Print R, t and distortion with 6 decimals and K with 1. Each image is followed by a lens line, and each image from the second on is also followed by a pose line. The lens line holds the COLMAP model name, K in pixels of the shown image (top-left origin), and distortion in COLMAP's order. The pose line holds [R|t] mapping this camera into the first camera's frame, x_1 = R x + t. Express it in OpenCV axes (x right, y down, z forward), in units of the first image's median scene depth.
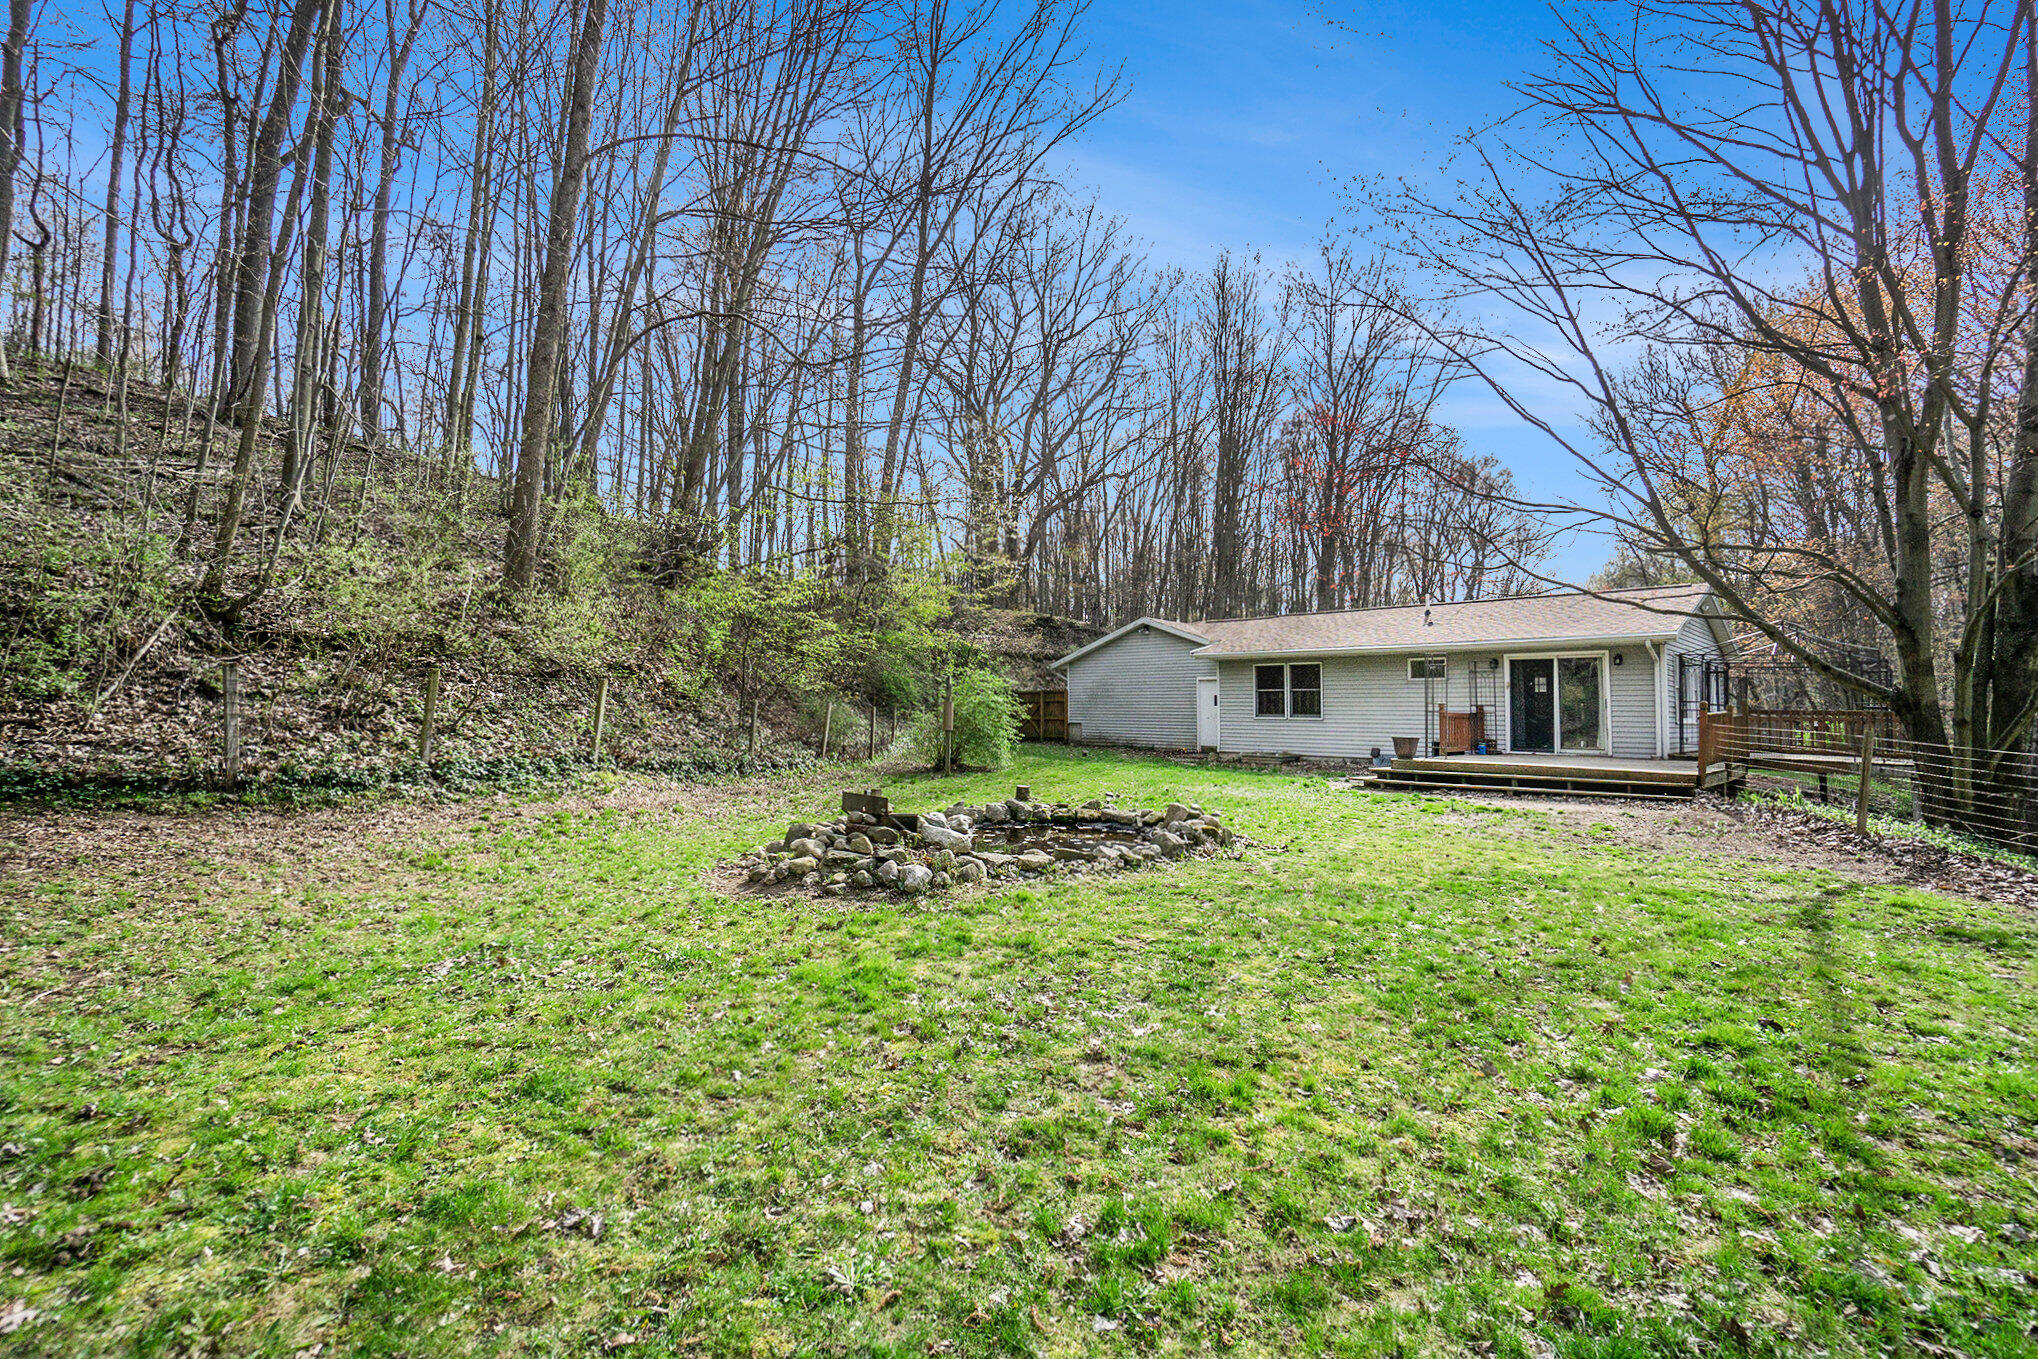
lens RADIAL K [[942.1, 0, 1016.2], [0, 942.1, 711.4], [0, 0, 1]] dist [0.000073, 0.006511]
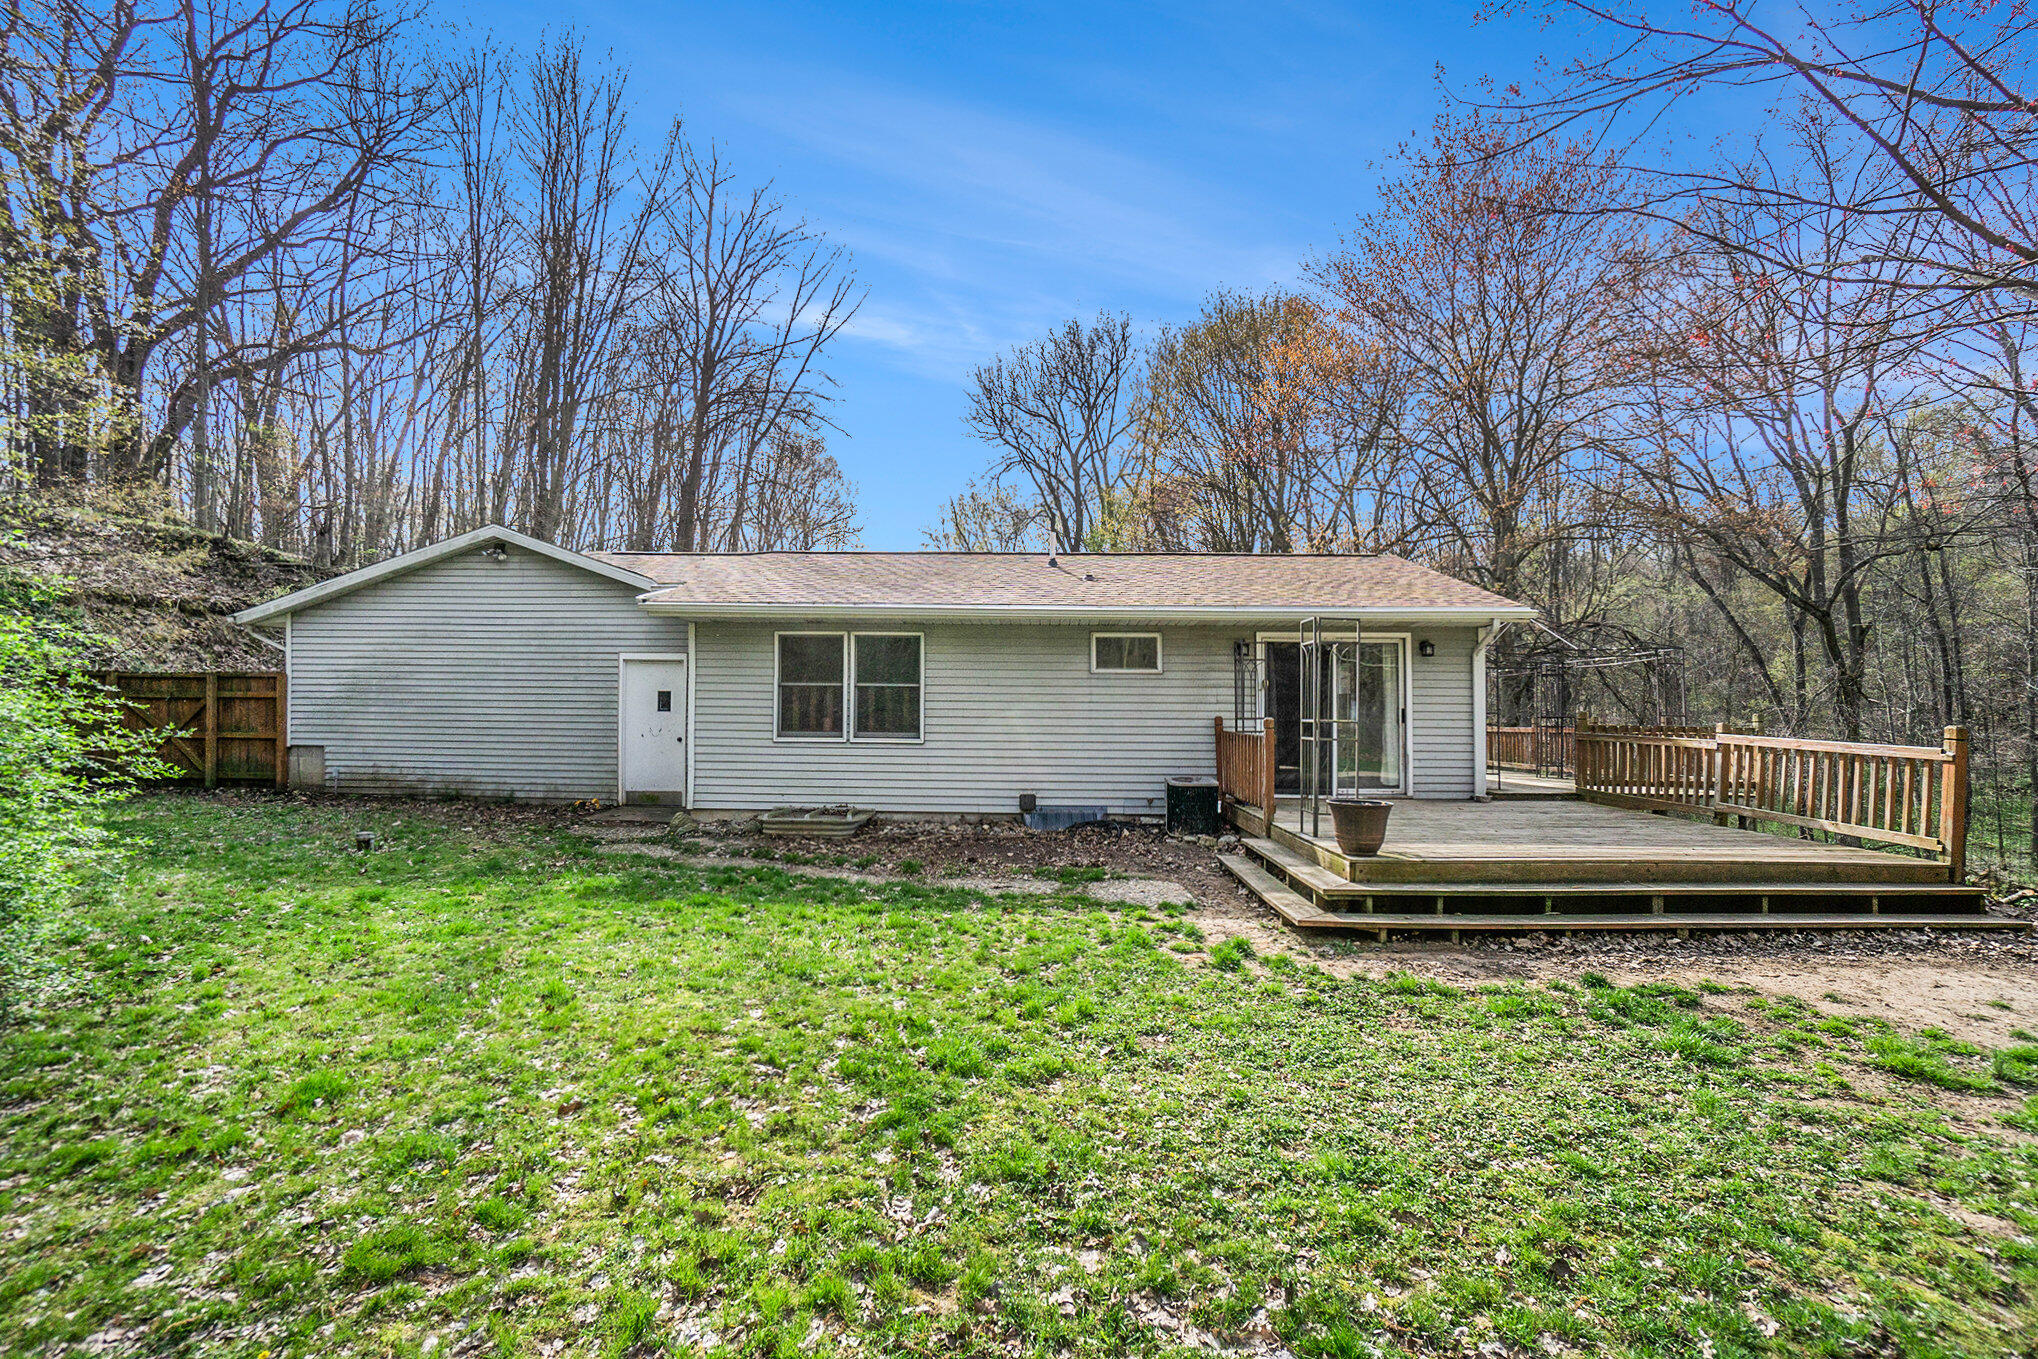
lens RADIAL K [[942.1, 0, 1016.2], [0, 942.1, 711.4], [0, 0, 1]] dist [0.000073, 0.006511]
pose [[0.733783, 0.000887, 0.679384, 0.004688], [-0.005386, 0.999975, 0.004512, -0.009693], [-0.679363, -0.006970, 0.733769, 0.504184]]
